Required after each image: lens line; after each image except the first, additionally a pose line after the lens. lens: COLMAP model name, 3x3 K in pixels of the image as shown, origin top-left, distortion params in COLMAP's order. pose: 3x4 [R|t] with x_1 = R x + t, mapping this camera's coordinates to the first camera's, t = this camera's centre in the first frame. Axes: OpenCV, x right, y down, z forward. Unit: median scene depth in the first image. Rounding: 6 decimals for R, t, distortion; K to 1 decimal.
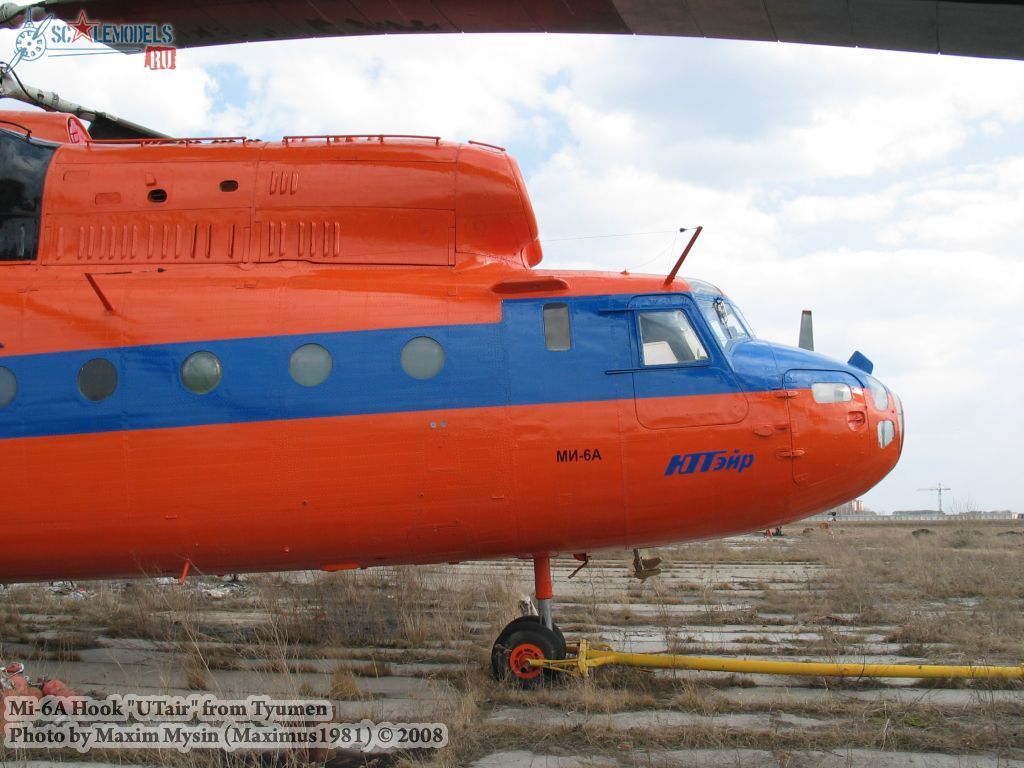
lens RADIAL K [[1115.4, 0, 512.0], [0, 1115.4, 384.0], [0, 0, 1]] dist [-0.216113, 0.305035]
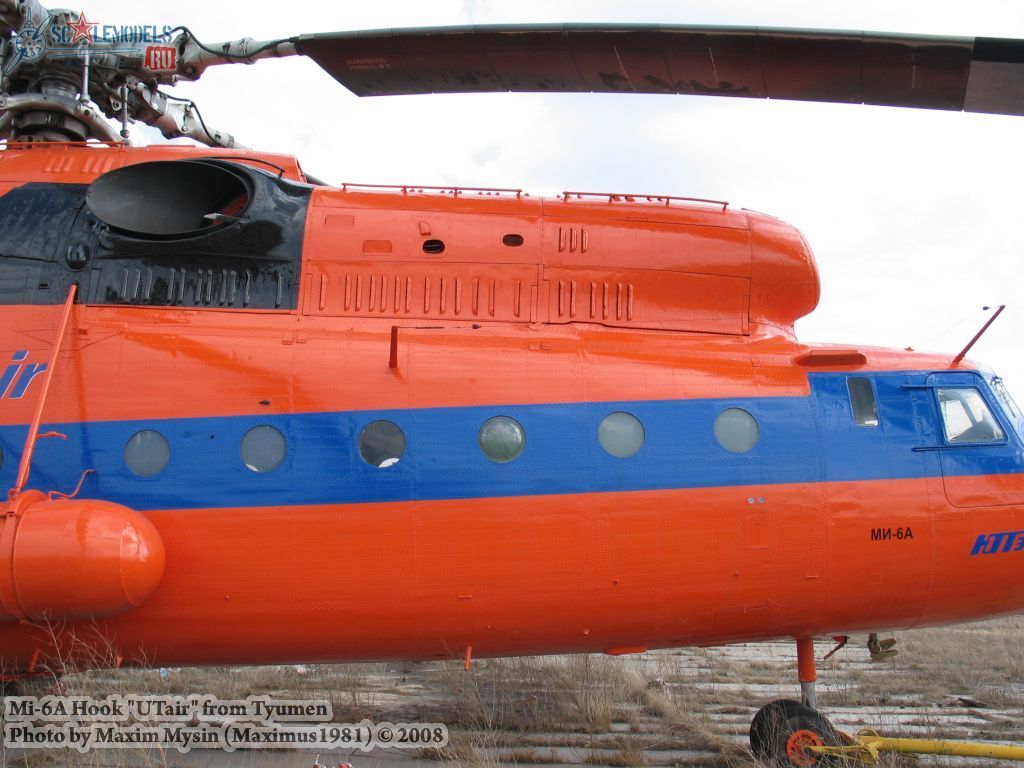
lens RADIAL K [[1115.4, 0, 512.0], [0, 1115.4, 384.0], [0, 0, 1]] dist [-0.216113, 0.305035]
pose [[0.996471, 0.031382, 0.077853, -0.332404], [-0.026314, 0.997519, -0.065292, 0.003813], [-0.079709, 0.063013, 0.994825, 0.063199]]
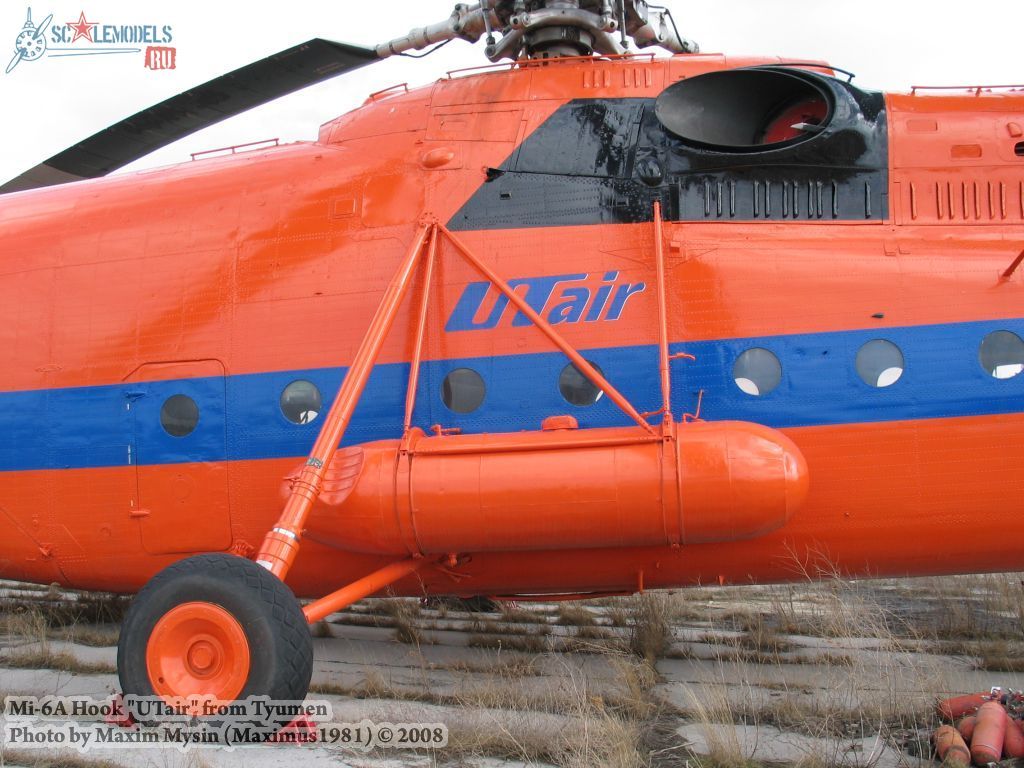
lens RADIAL K [[1115.4, 0, 512.0], [0, 1115.4, 384.0], [0, 0, 1]] dist [-0.216113, 0.305035]
pose [[0.994952, 0.000352, -0.100352, -0.663211], [0.002077, 0.999707, 0.024097, -0.001741], [0.100331, -0.024184, 0.994660, 0.075780]]
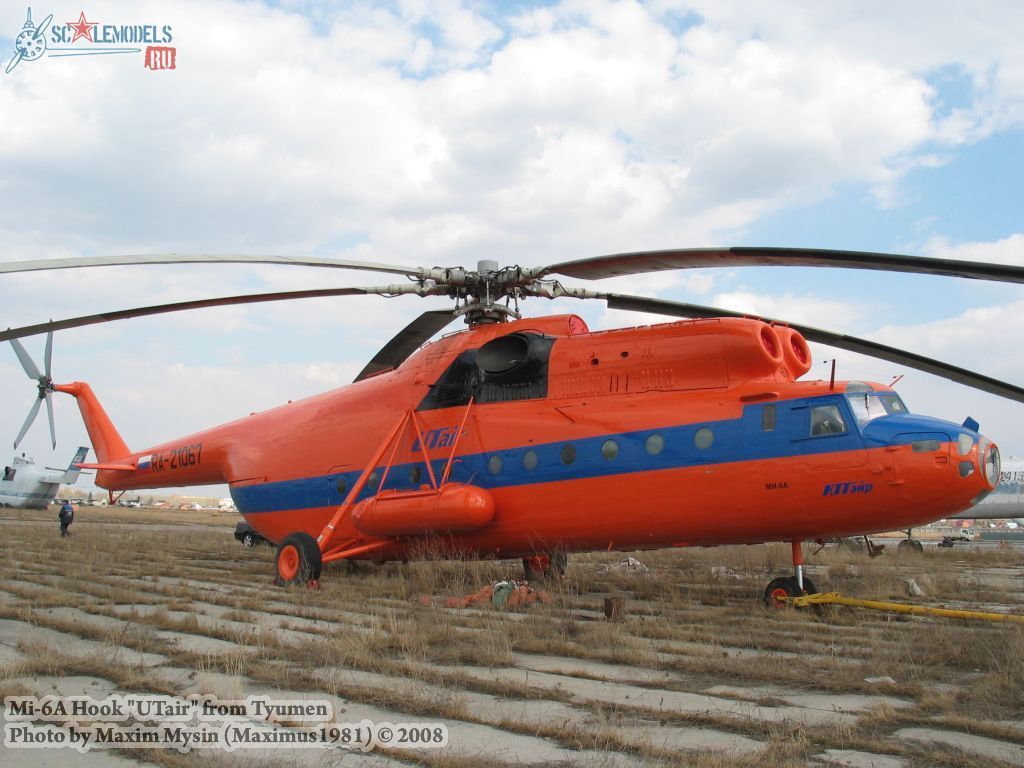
lens RADIAL K [[1128.1, 0, 512.0], [0, 1128.1, 384.0], [0, 0, 1]] dist [0.000451, 0.003301]
pose [[0.774192, -0.073509, -0.628668, 0.891237], [0.069615, 0.997096, -0.030860, -0.078344], [0.629111, -0.019874, 0.777061, -0.751434]]
